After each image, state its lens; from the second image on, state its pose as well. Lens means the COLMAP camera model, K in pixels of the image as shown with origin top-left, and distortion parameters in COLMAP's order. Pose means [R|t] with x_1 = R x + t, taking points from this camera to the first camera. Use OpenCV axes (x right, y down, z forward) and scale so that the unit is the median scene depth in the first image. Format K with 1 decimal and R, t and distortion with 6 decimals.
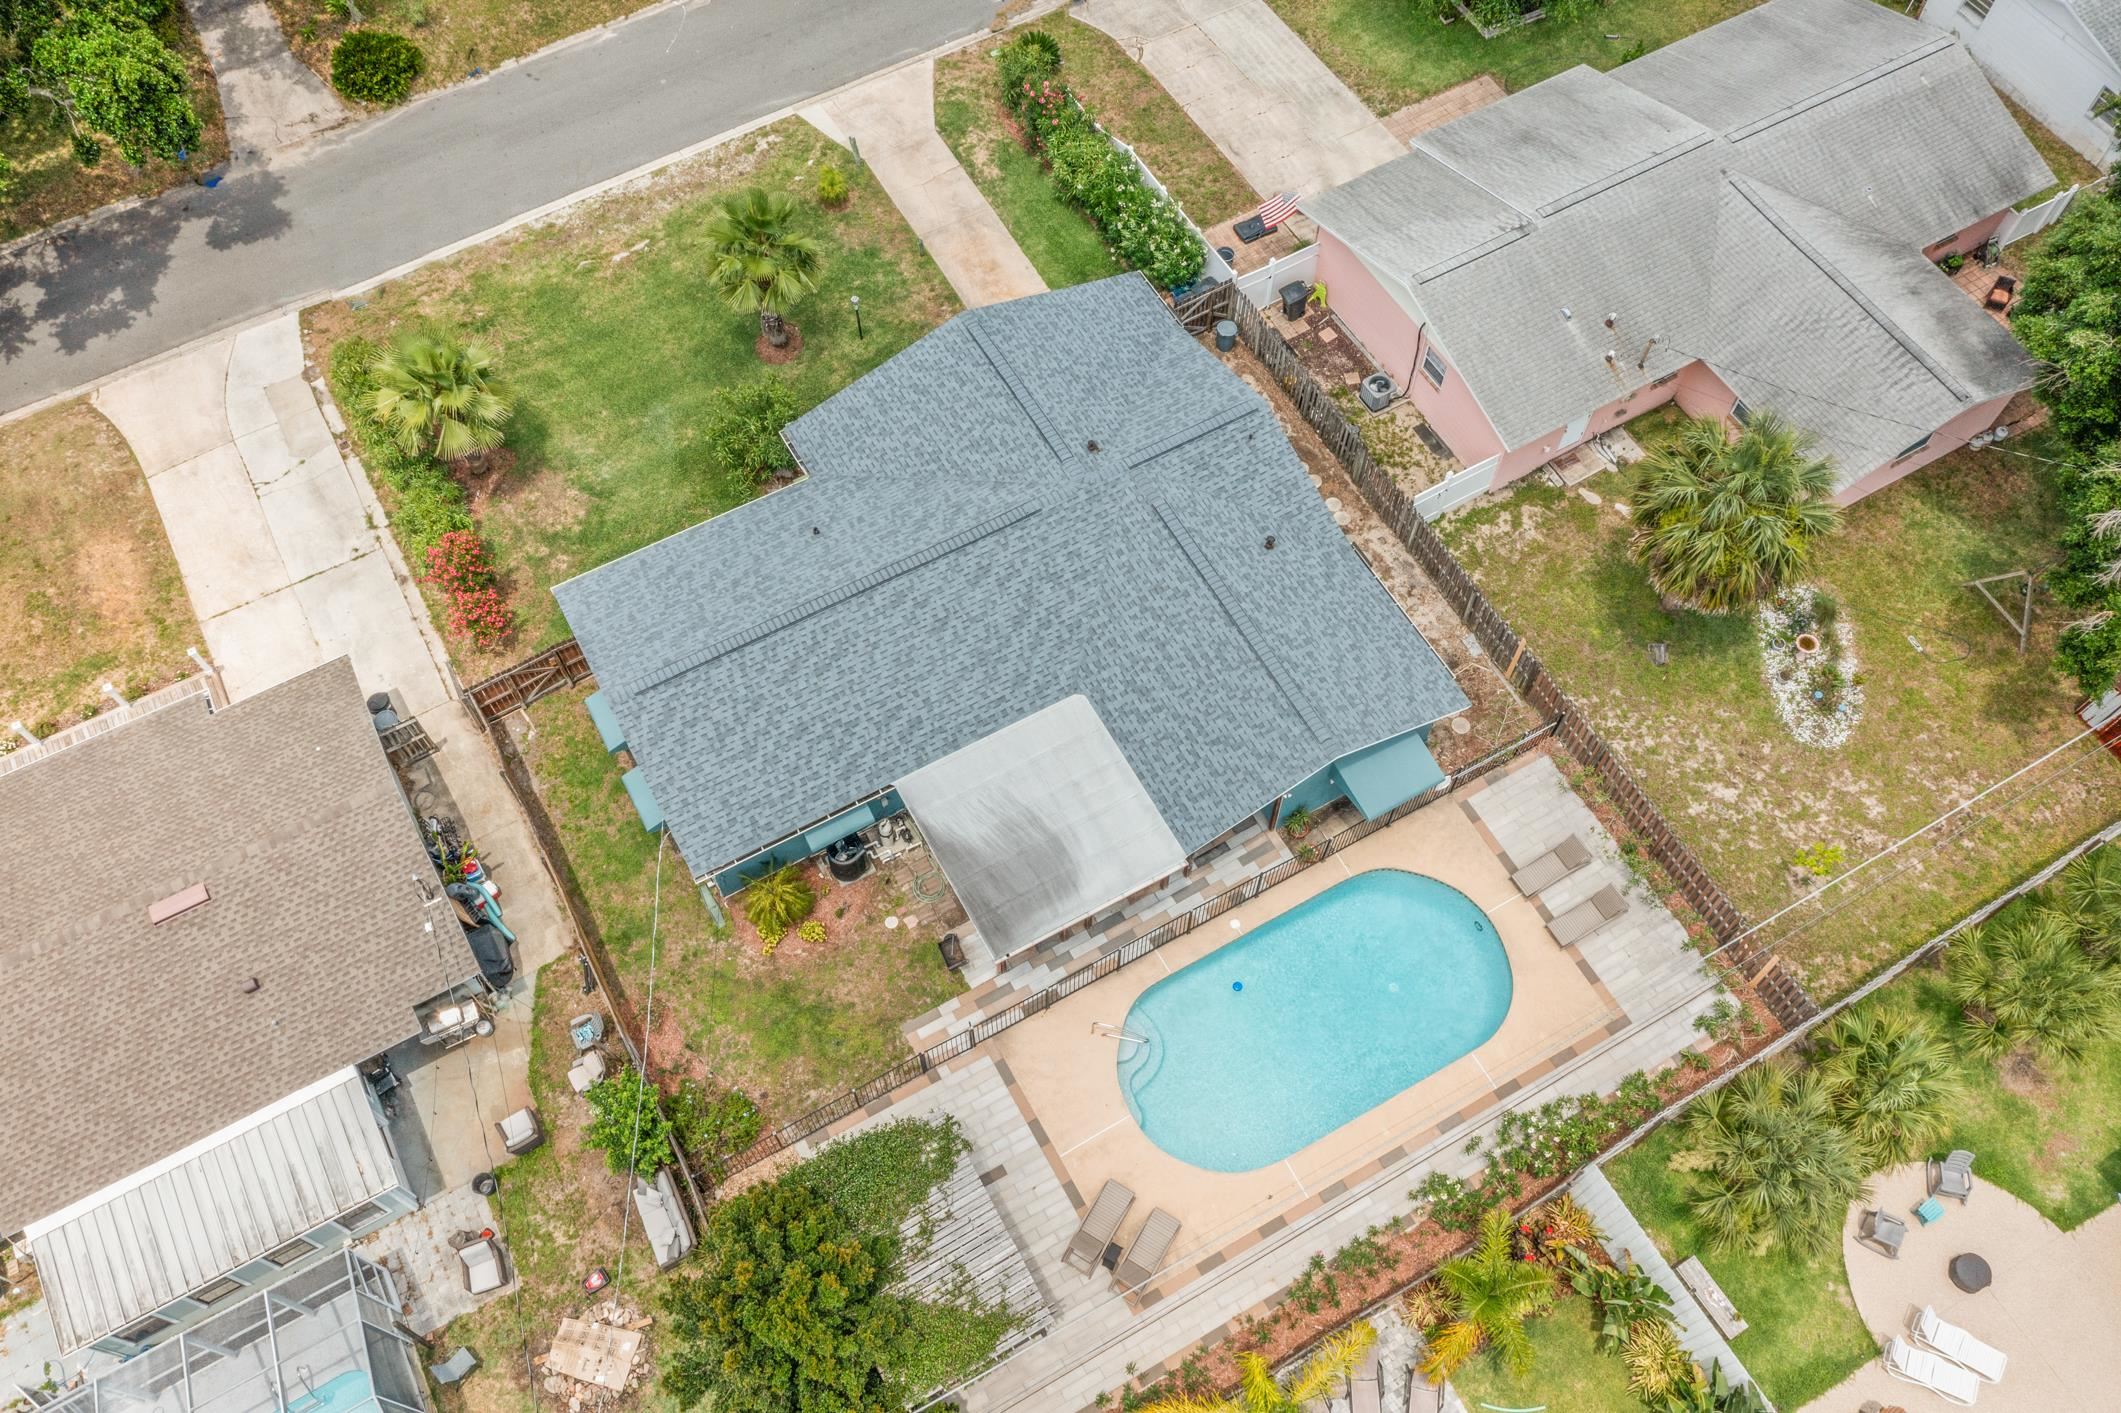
lens RADIAL K [[1685.6, 0, 1049.9], [0, 1685.6, 704.0], [0, 0, 1]] dist [0.004005, 0.008663]
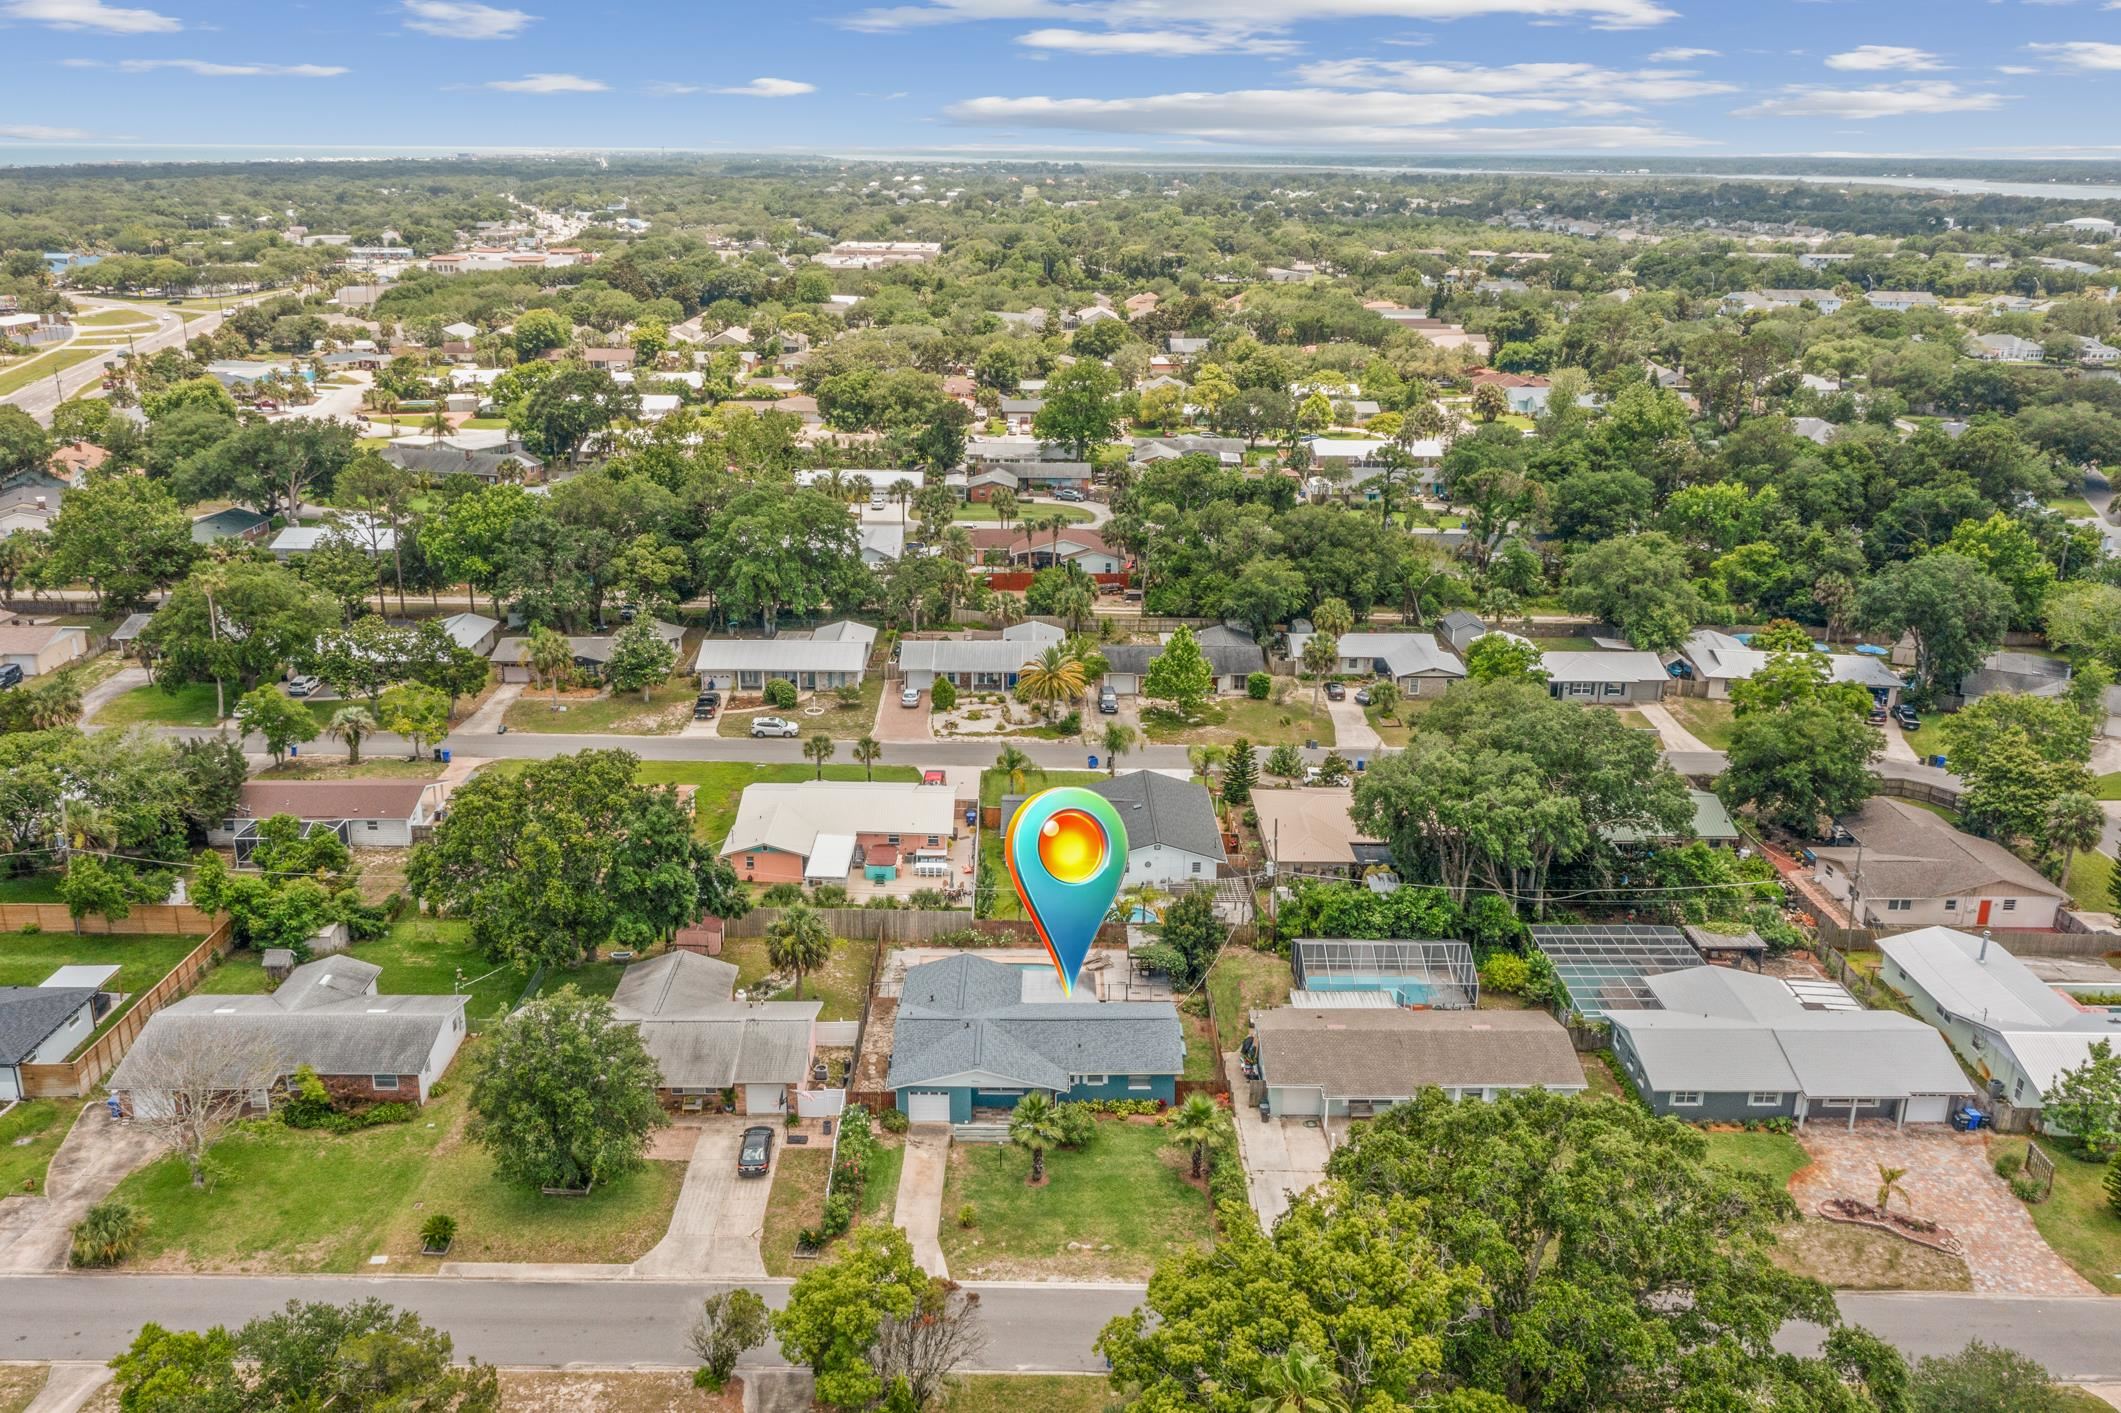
lens RADIAL K [[1698.8, 0, 1057.8], [0, 1698.8, 695.4], [0, 0, 1]] dist [-0.000230, 0.019565]
pose [[-0.877797, -0.148127, 0.455555, -1.169383], [0.417524, 0.229612, 0.879177, -2.426572], [-0.234831, 0.961944, -0.139706, 0.845886]]
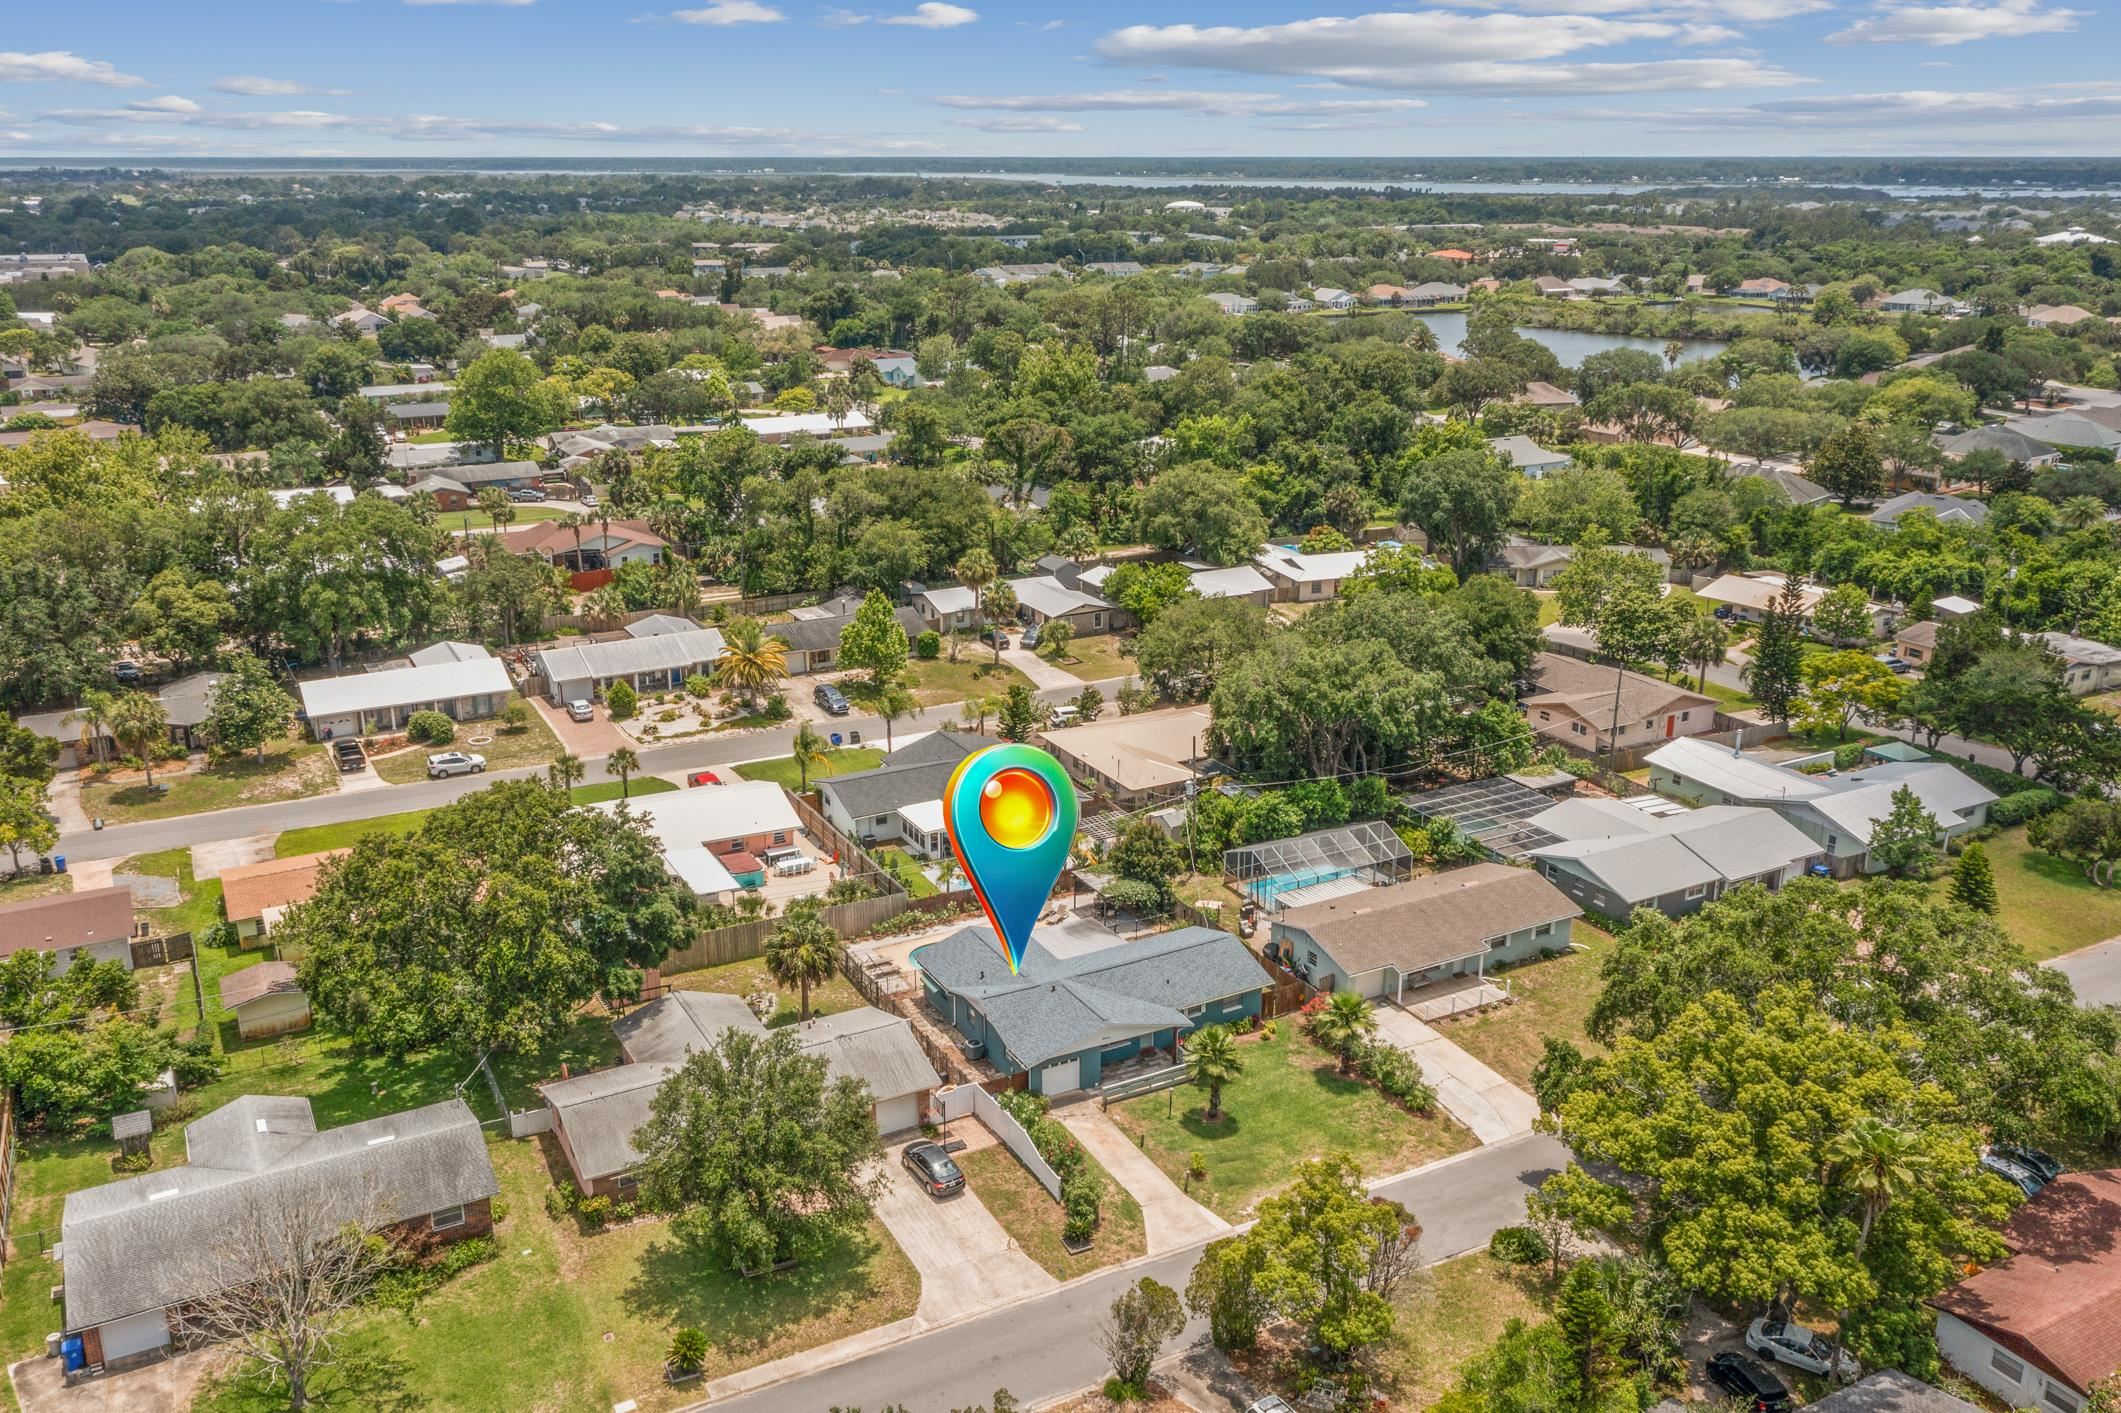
lens RADIAL K [[1707.0, 0, 1056.7], [0, 1707.0, 710.3], [0, 0, 1]] dist [0.002396, 0.004534]
pose [[-0.999856, 0.002253, 0.016806, -0.020284], [0.016928, 0.189674, 0.981701, -2.555765], [-0.000976, 0.981845, -0.189685, 1.066848]]
